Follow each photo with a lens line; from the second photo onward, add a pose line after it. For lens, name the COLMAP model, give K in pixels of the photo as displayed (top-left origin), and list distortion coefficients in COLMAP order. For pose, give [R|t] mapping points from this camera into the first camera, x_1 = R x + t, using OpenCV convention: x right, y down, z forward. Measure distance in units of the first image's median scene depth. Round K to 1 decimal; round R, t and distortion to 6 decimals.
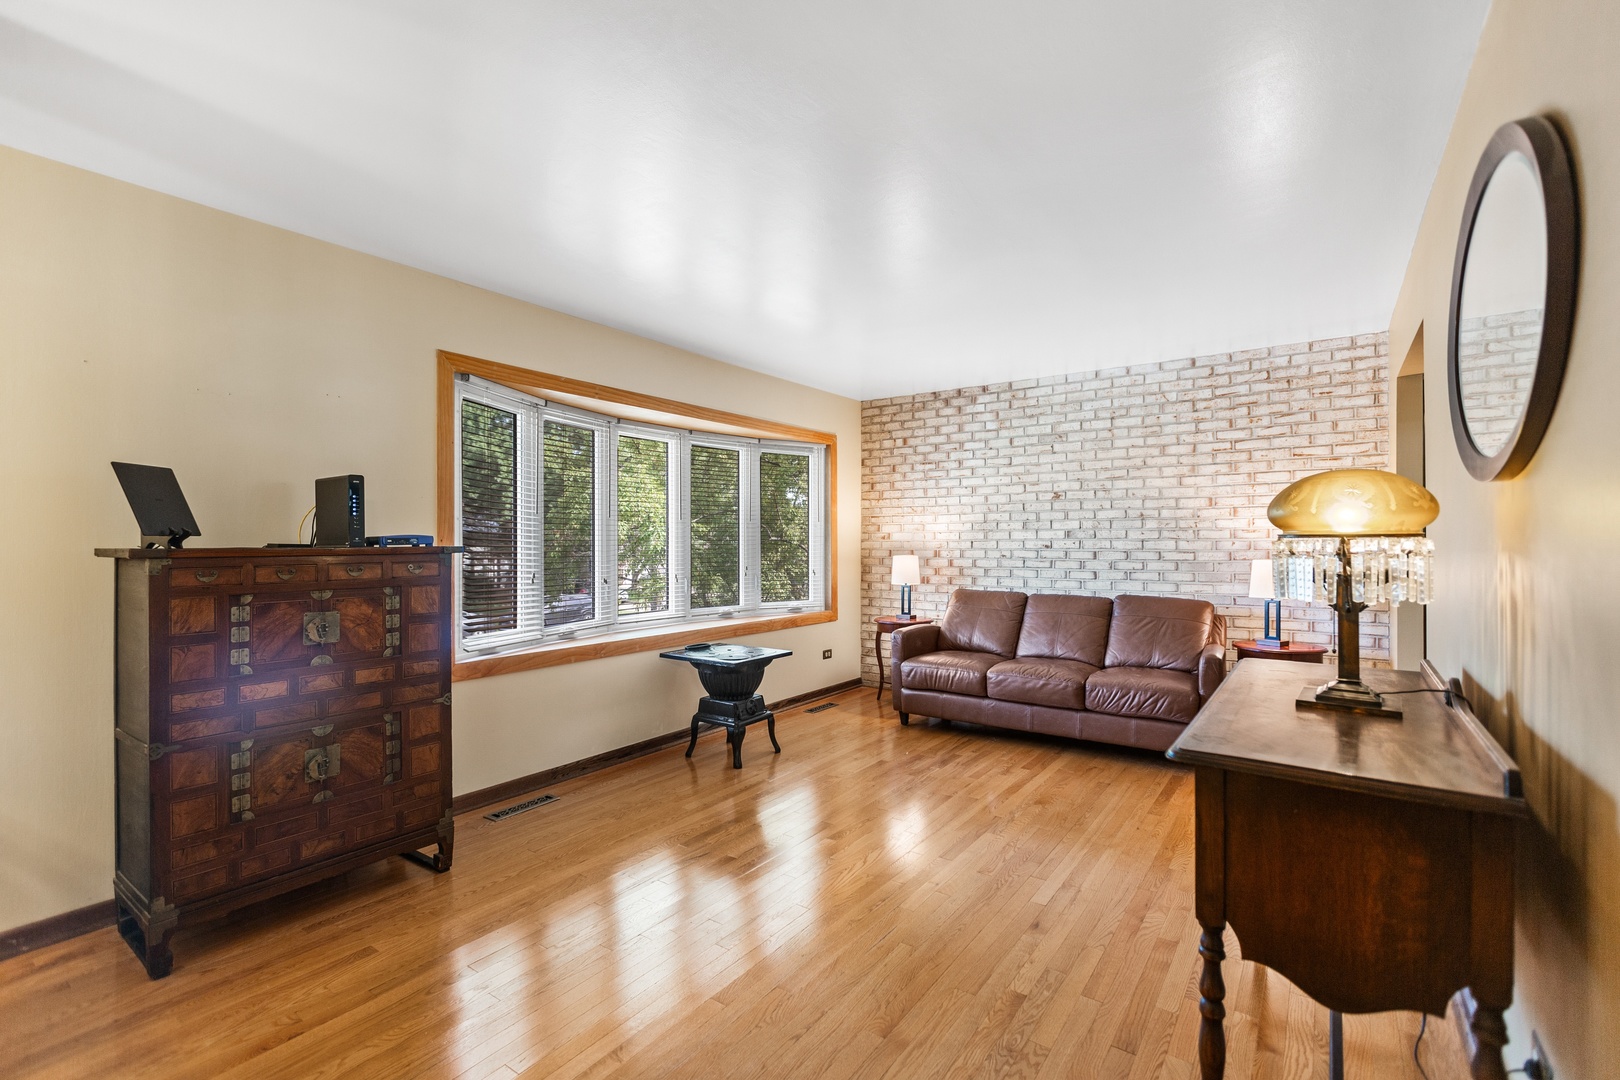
lens RADIAL K [[720.5, 0, 809.3], [0, 720.5, 546.8], [0, 0, 1]] dist [-0.001381, 0.000186]
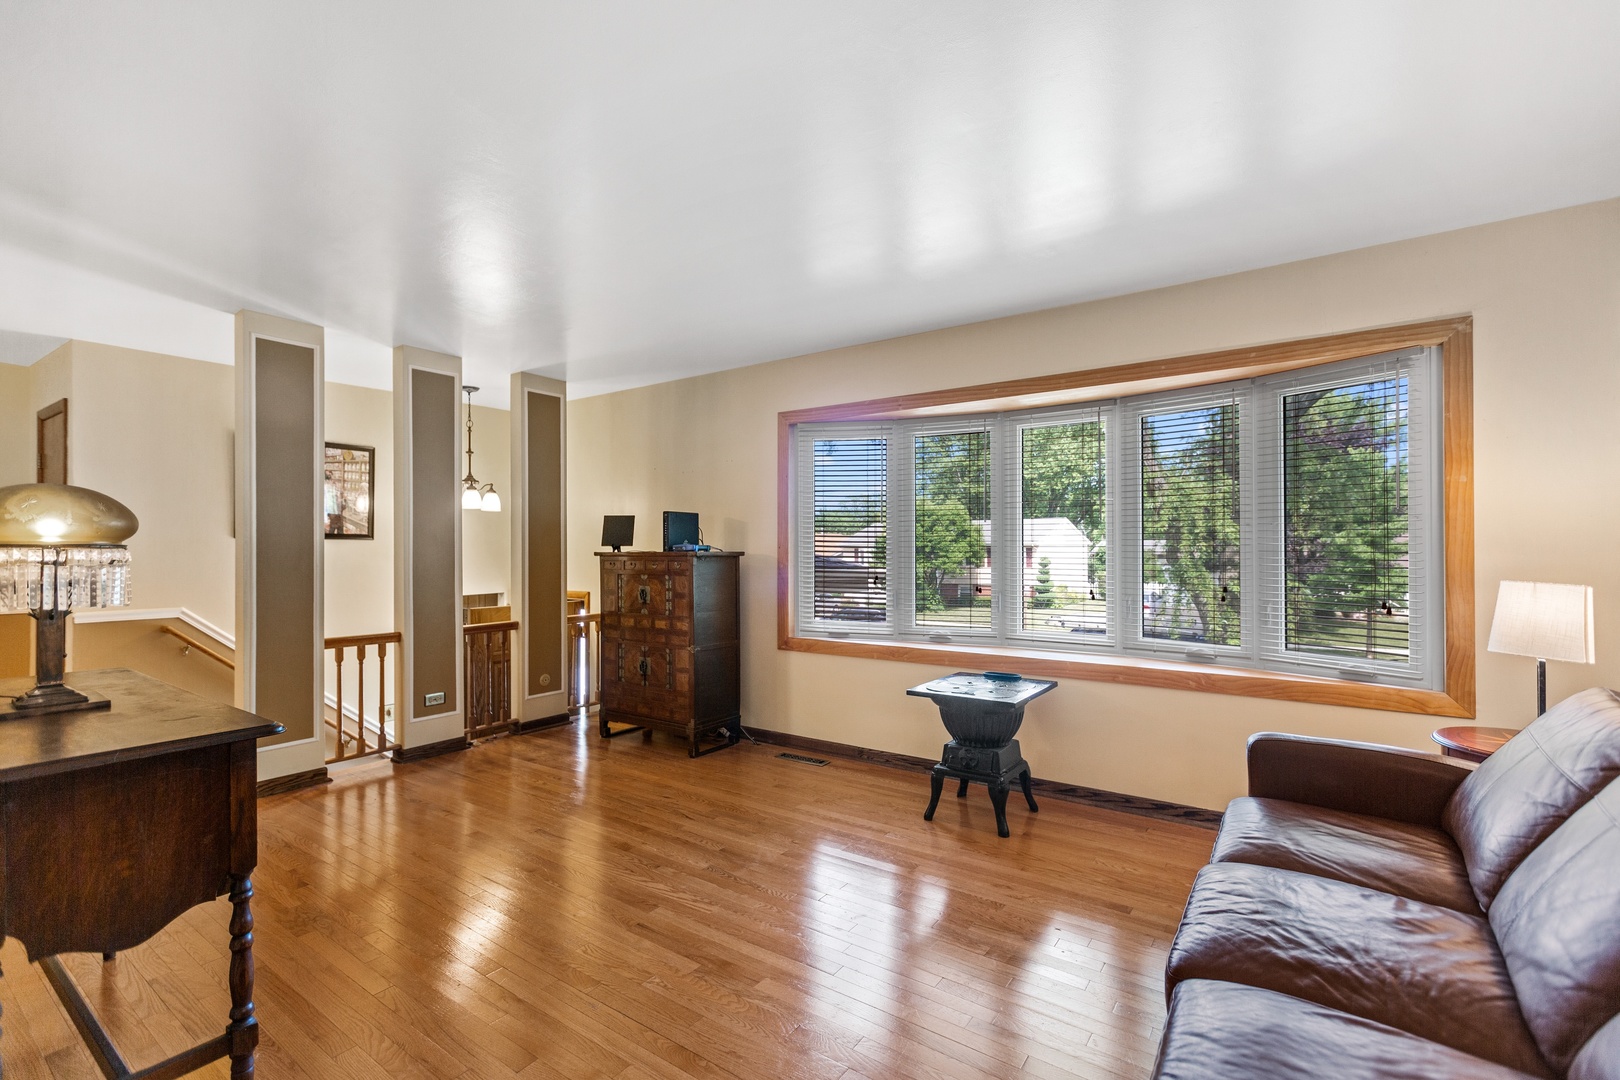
lens RADIAL K [[720.5, 0, 811.9], [0, 720.5, 535.3], [0, 0, 1]] dist [-0.001381, 0.000186]
pose [[0.003495, -0.006835, -0.999971, 0.841202], [0.000287, 0.999977, -0.006834, -0.020184], [0.999994, -0.000263, 0.003497, 0.984575]]
